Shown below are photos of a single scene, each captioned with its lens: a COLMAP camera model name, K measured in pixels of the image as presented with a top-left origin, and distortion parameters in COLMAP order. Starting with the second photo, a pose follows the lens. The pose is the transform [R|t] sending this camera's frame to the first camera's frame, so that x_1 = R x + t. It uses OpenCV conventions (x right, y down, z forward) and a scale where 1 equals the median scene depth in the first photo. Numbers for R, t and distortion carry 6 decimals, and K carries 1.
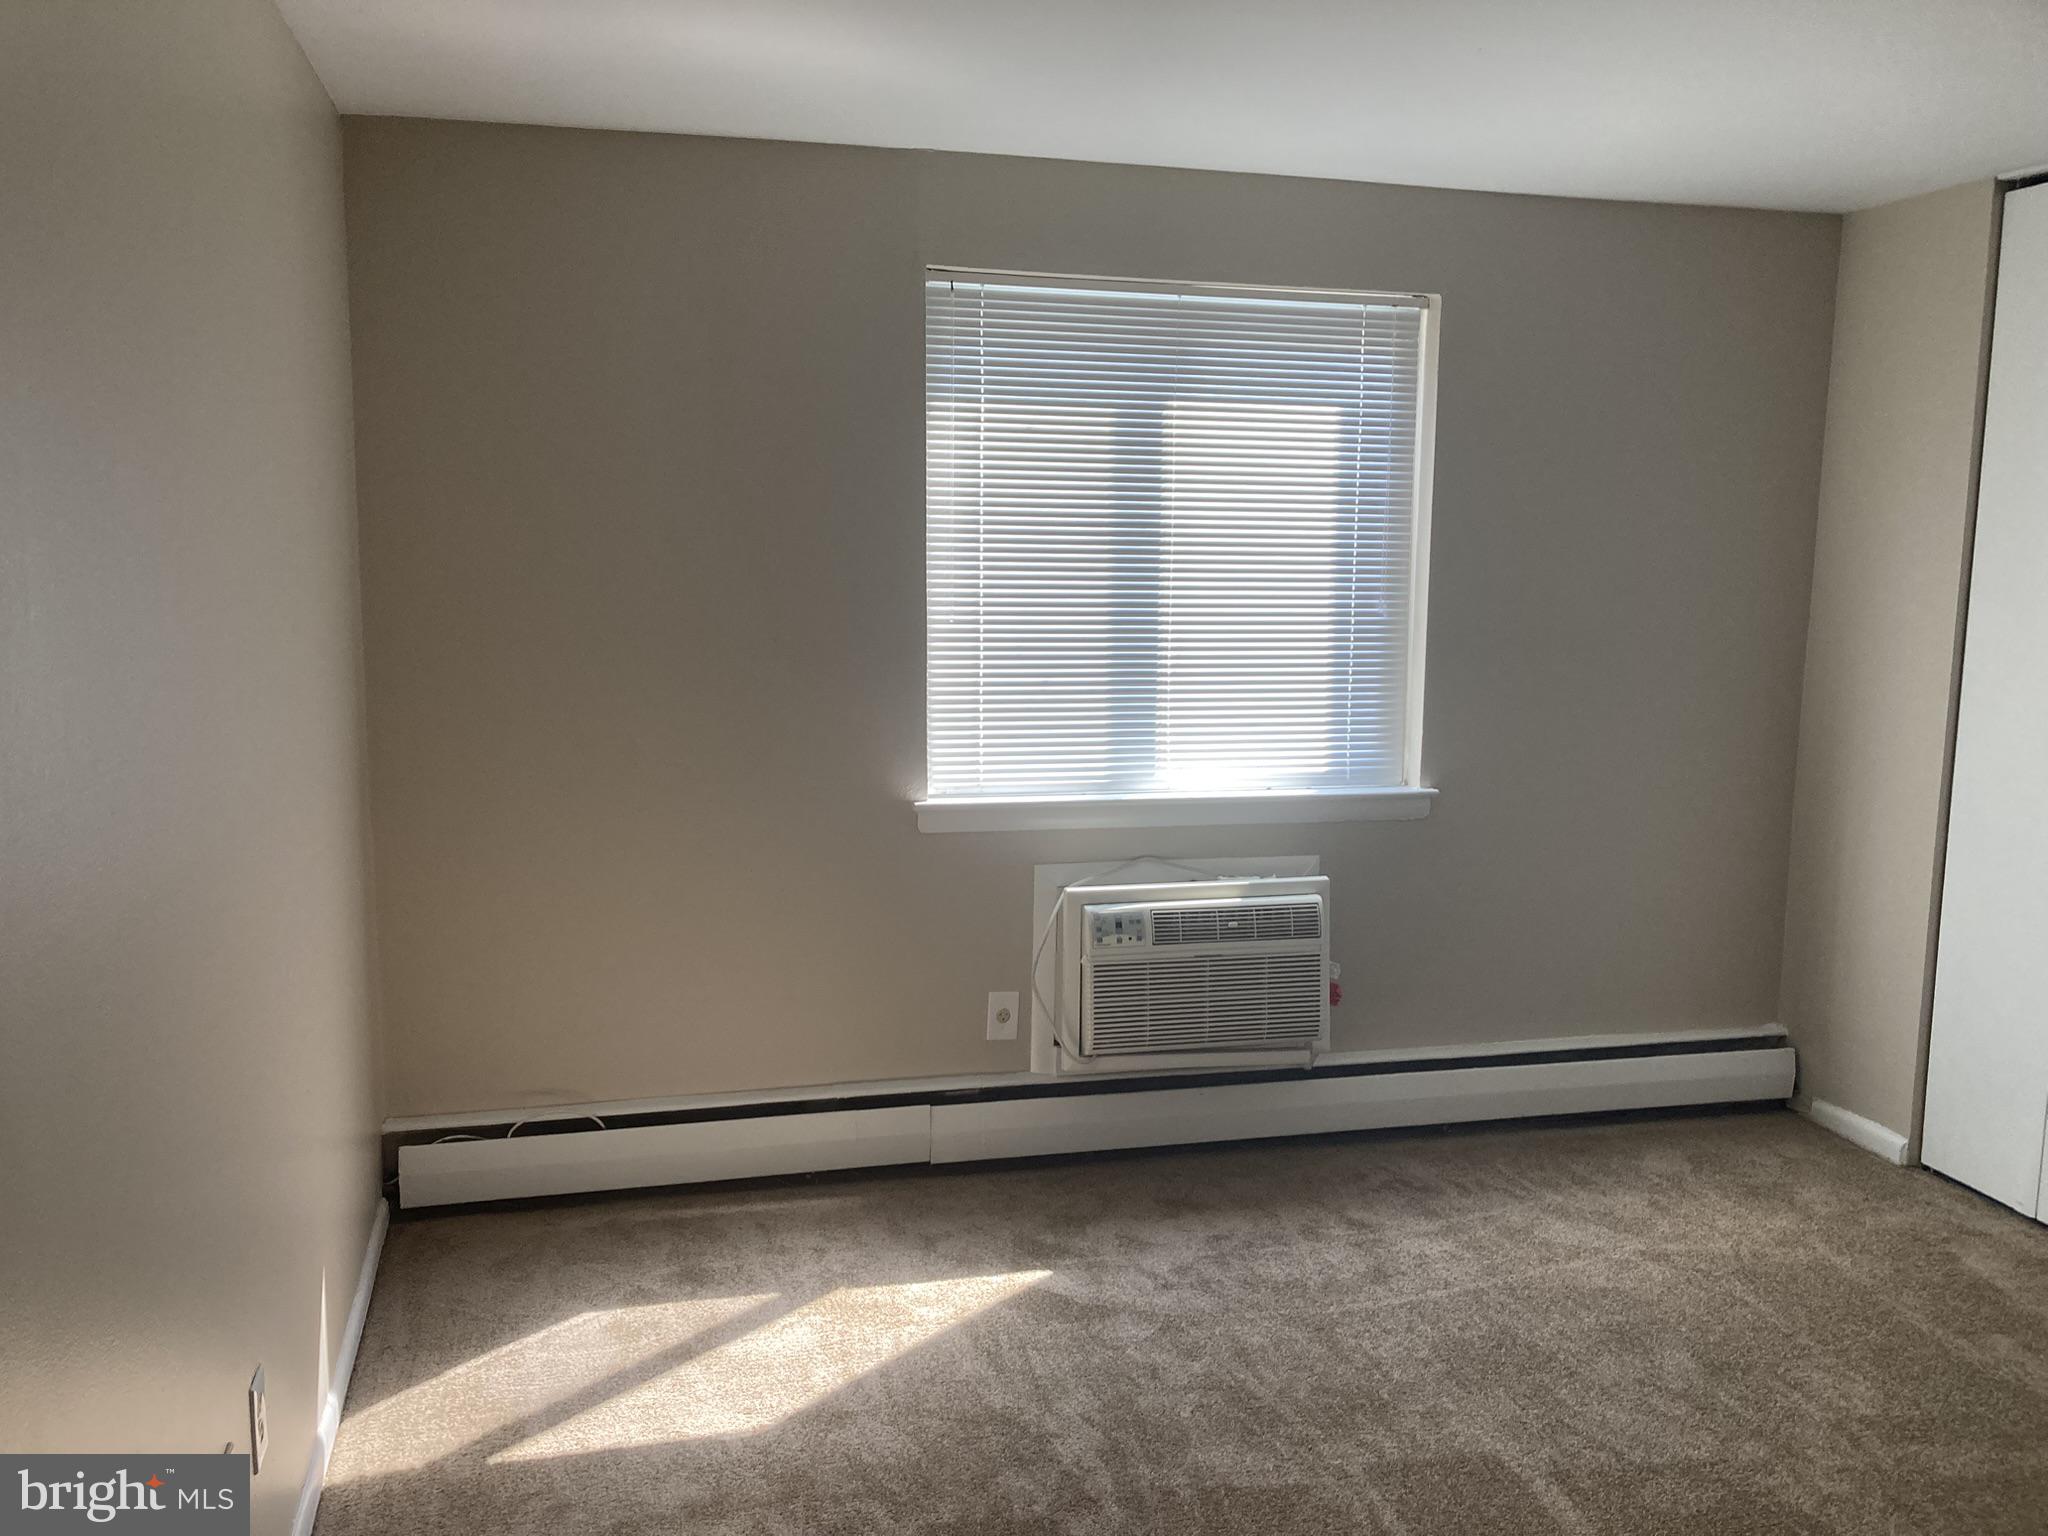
lens RADIAL K [[1687.0, 0, 1024.0], [0, 1687.0, 768.0], [0, 0, 1]] dist [0.009880, -0.005070]
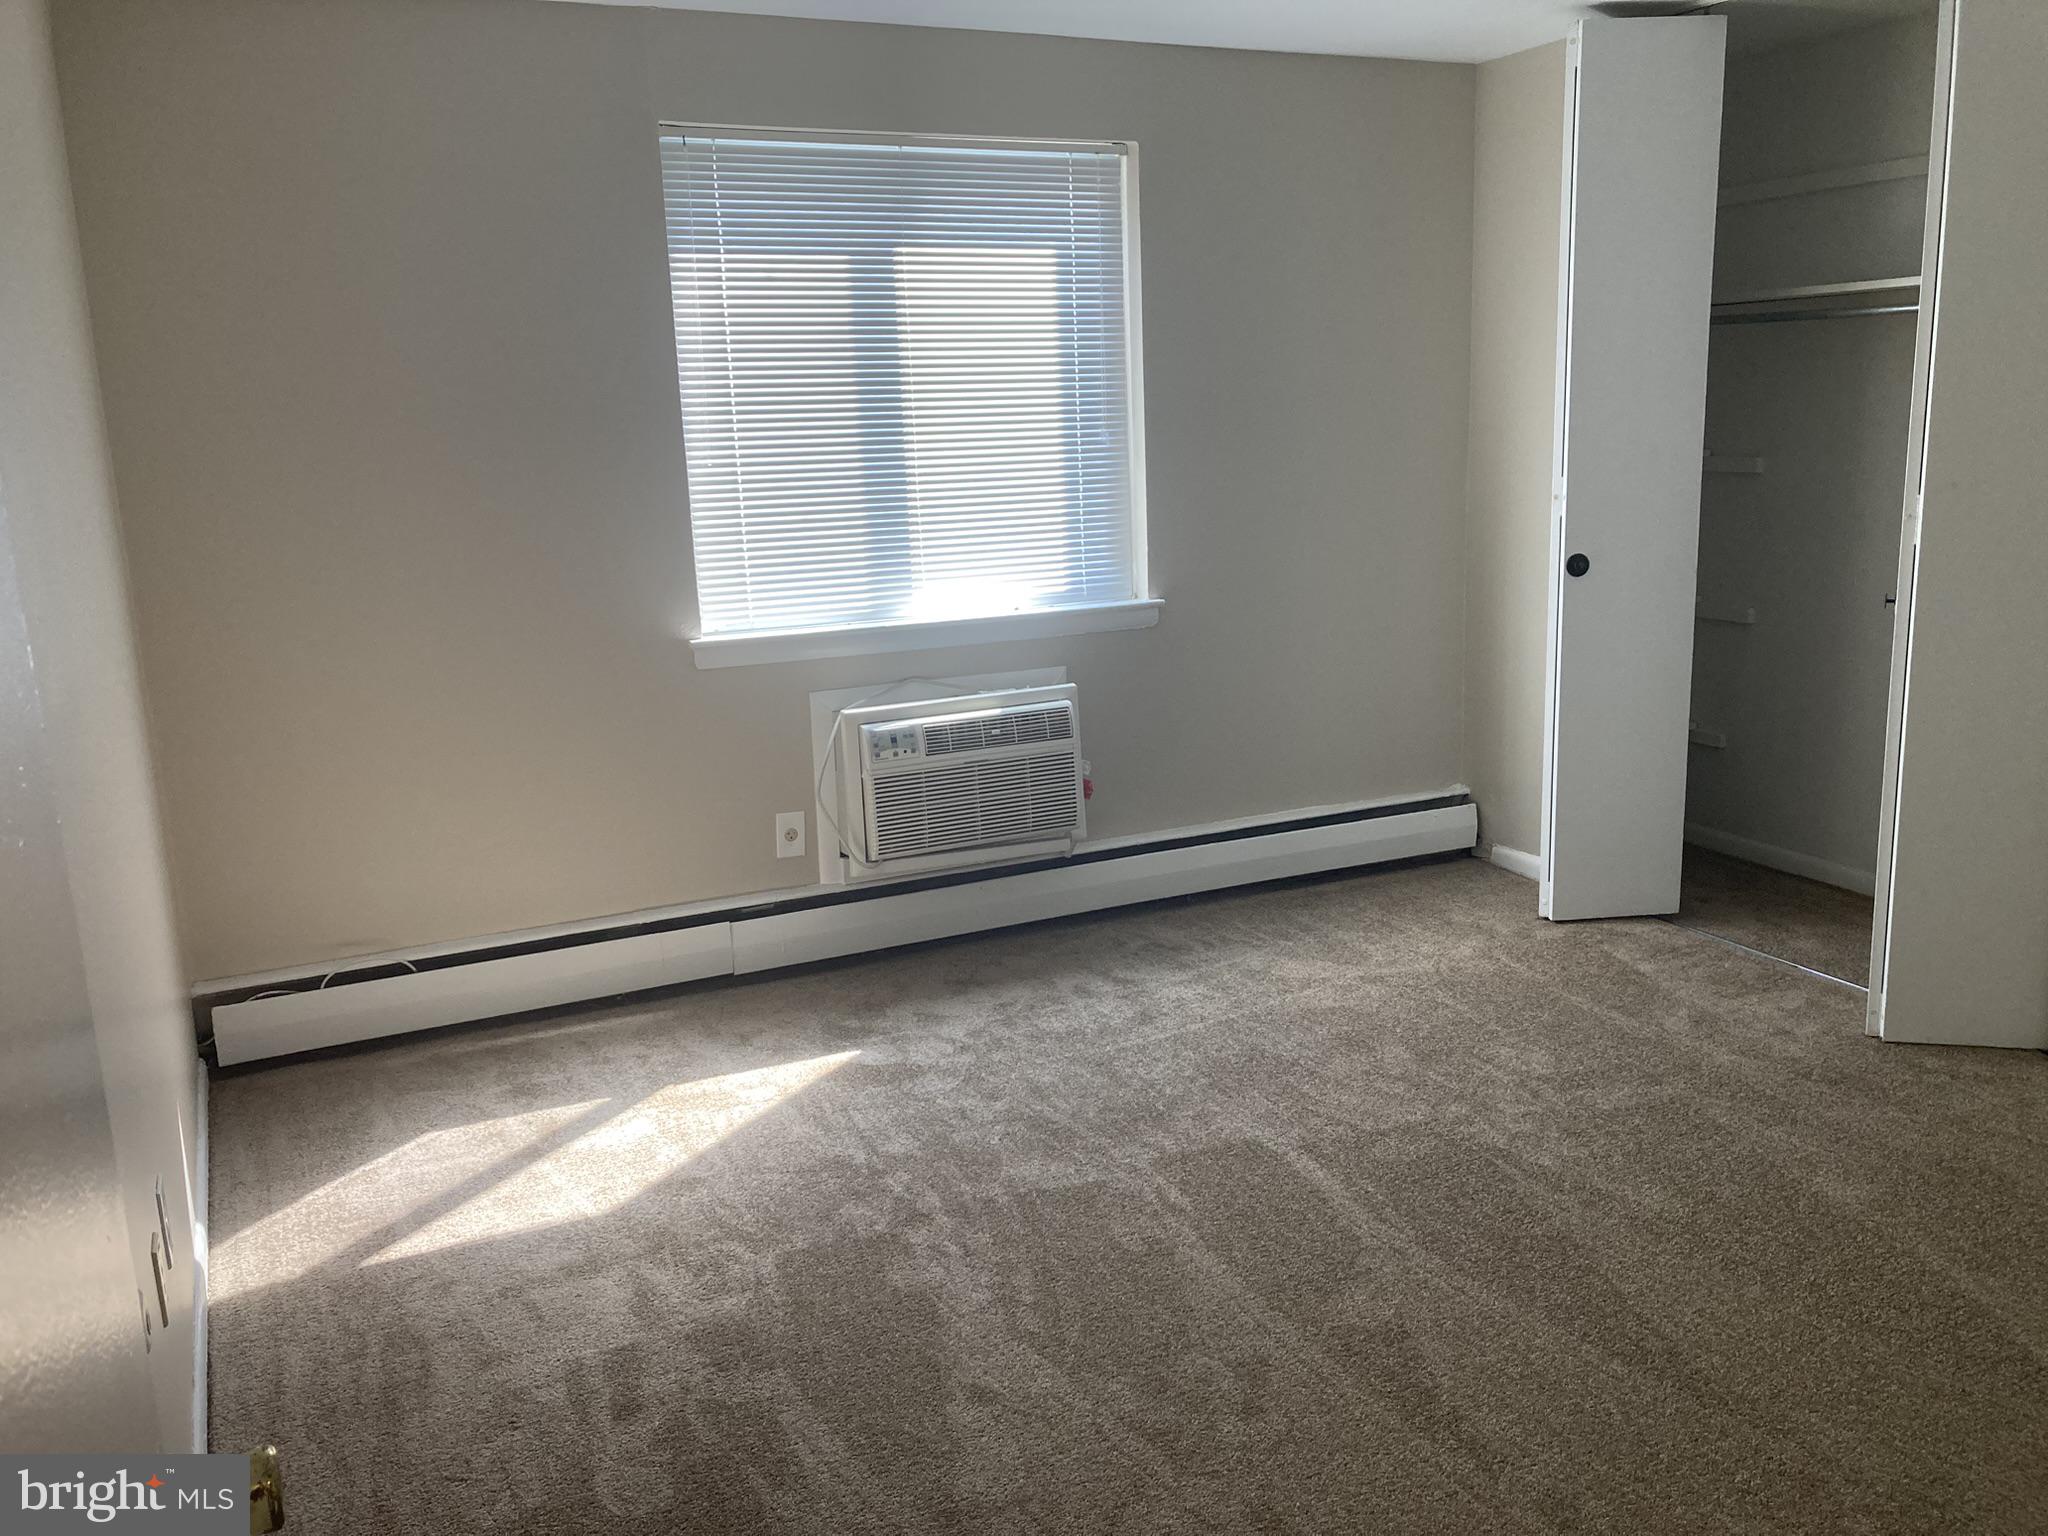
lens RADIAL K [[1666.9, 0, 1055.2], [0, 1666.9, 758.2], [0, 0, 1]] dist [0.075344, -0.200674]
pose [[0.980235, -0.083145, 0.179515, -0.038502], [0.069106, 0.994142, 0.083099, 0.024365], [-0.185373, -0.069051, 0.980239, -0.088696]]
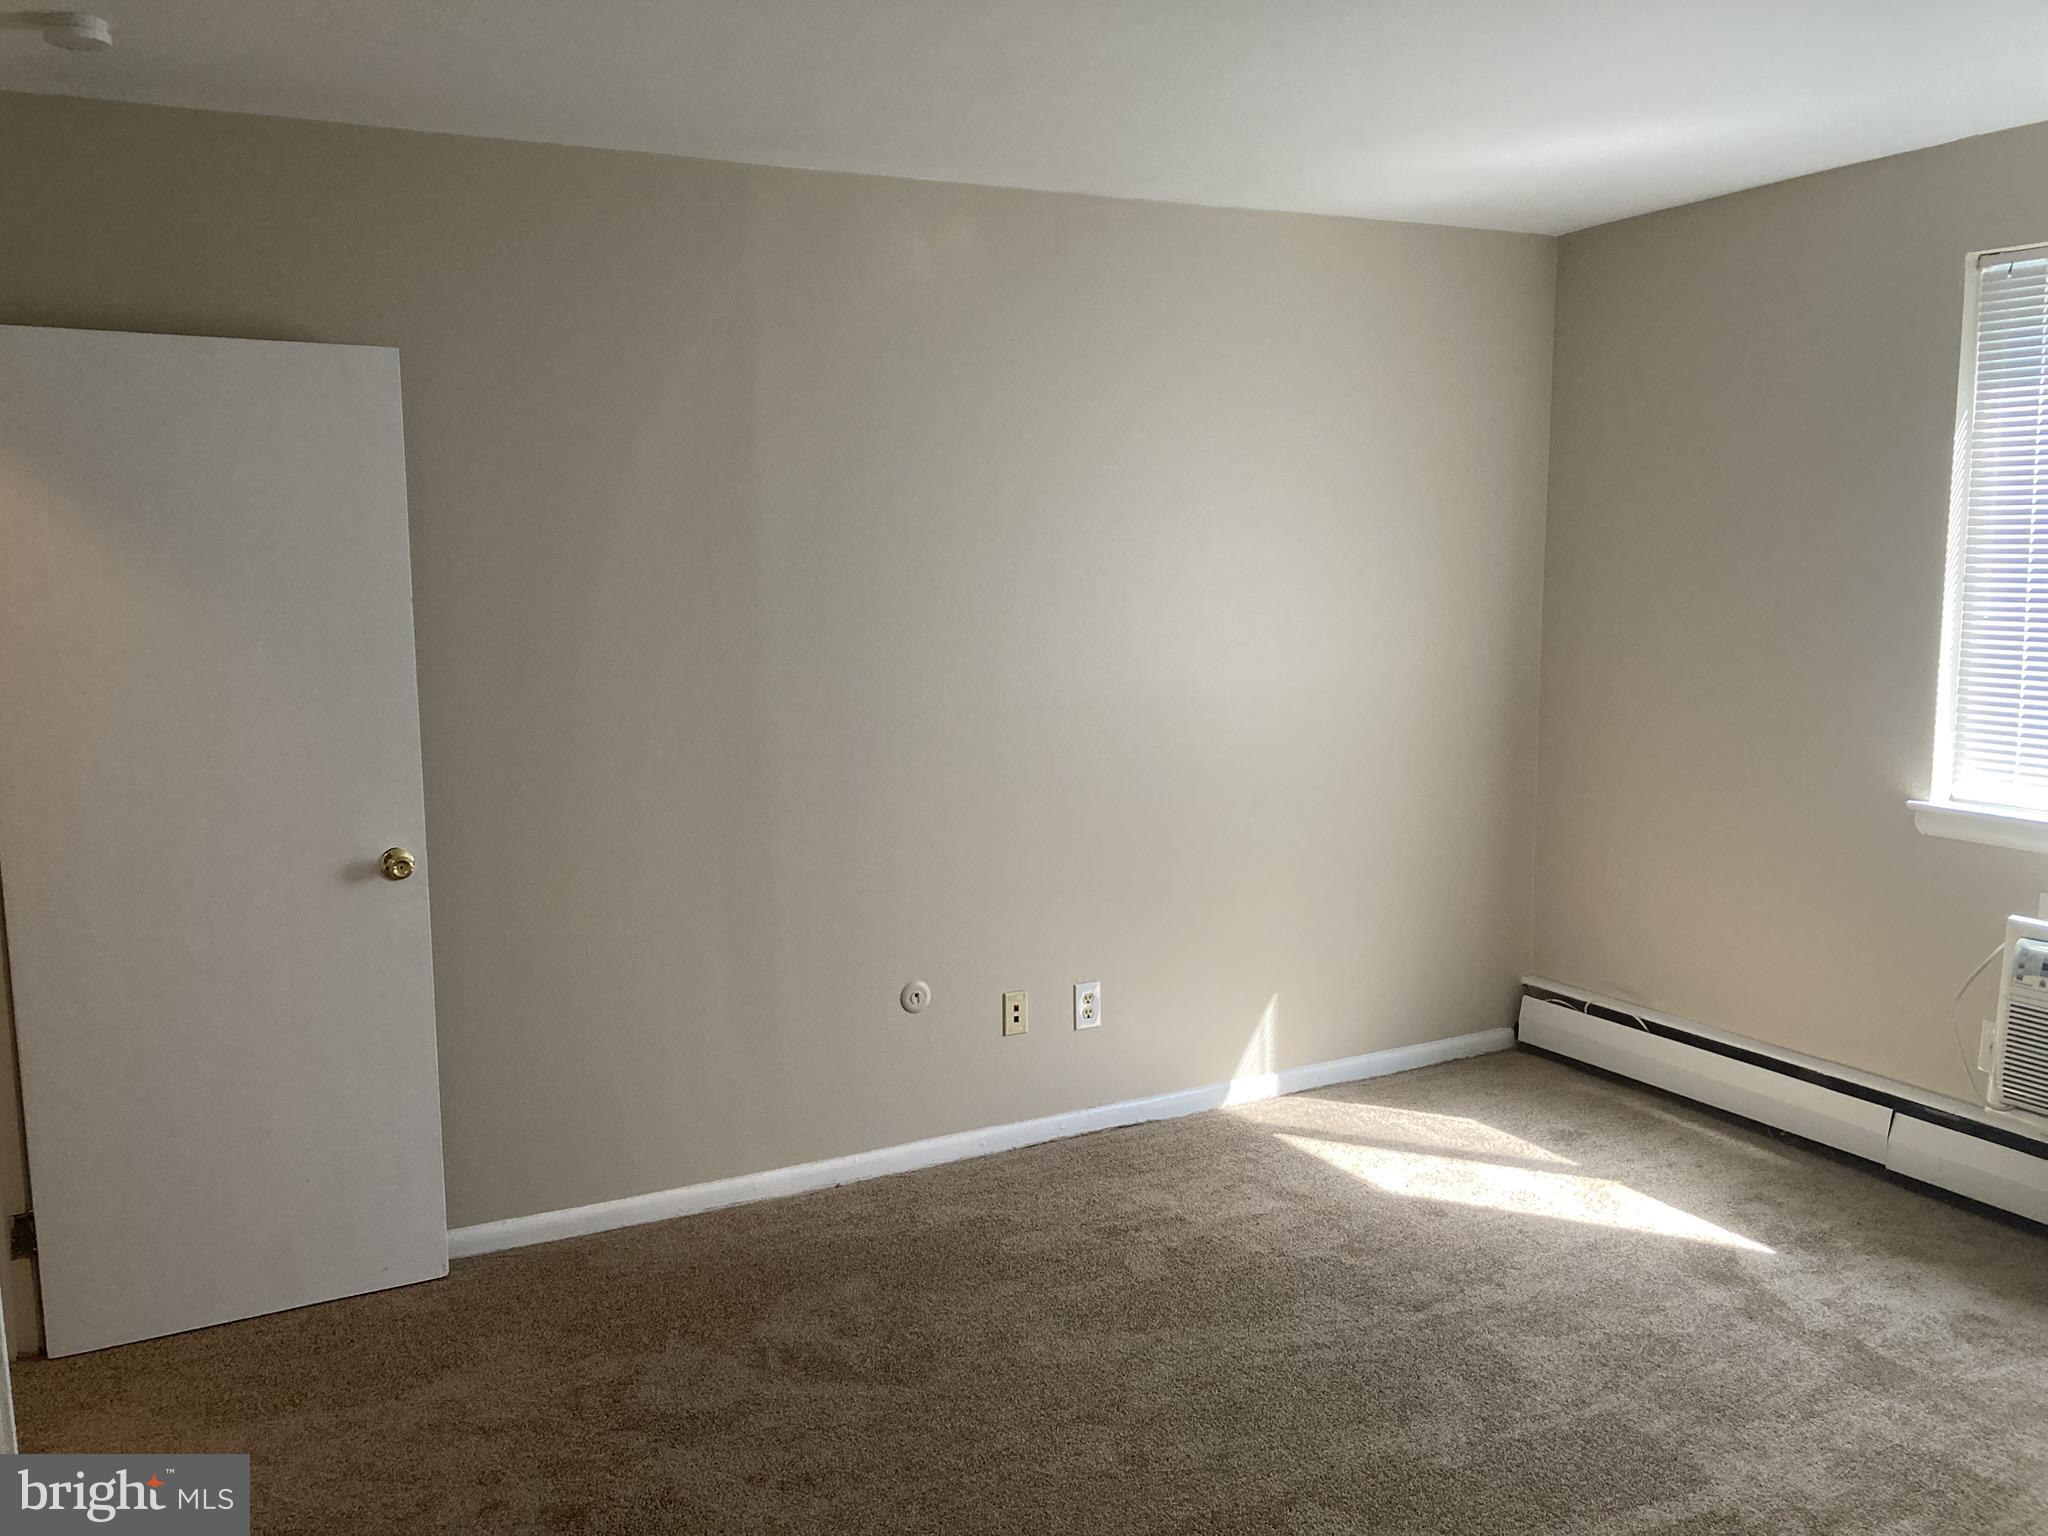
lens RADIAL K [[1689.1, 0, 1017.8], [0, 1689.1, 782.6], [0, 0, 1]] dist [0.005649, 0.006063]
pose [[0.228359, 0.122058, -0.965896, 0.848305], [-0.118109, 0.988256, 0.096960, -0.027297], [0.966386, 0.091939, 0.240093, 0.278332]]
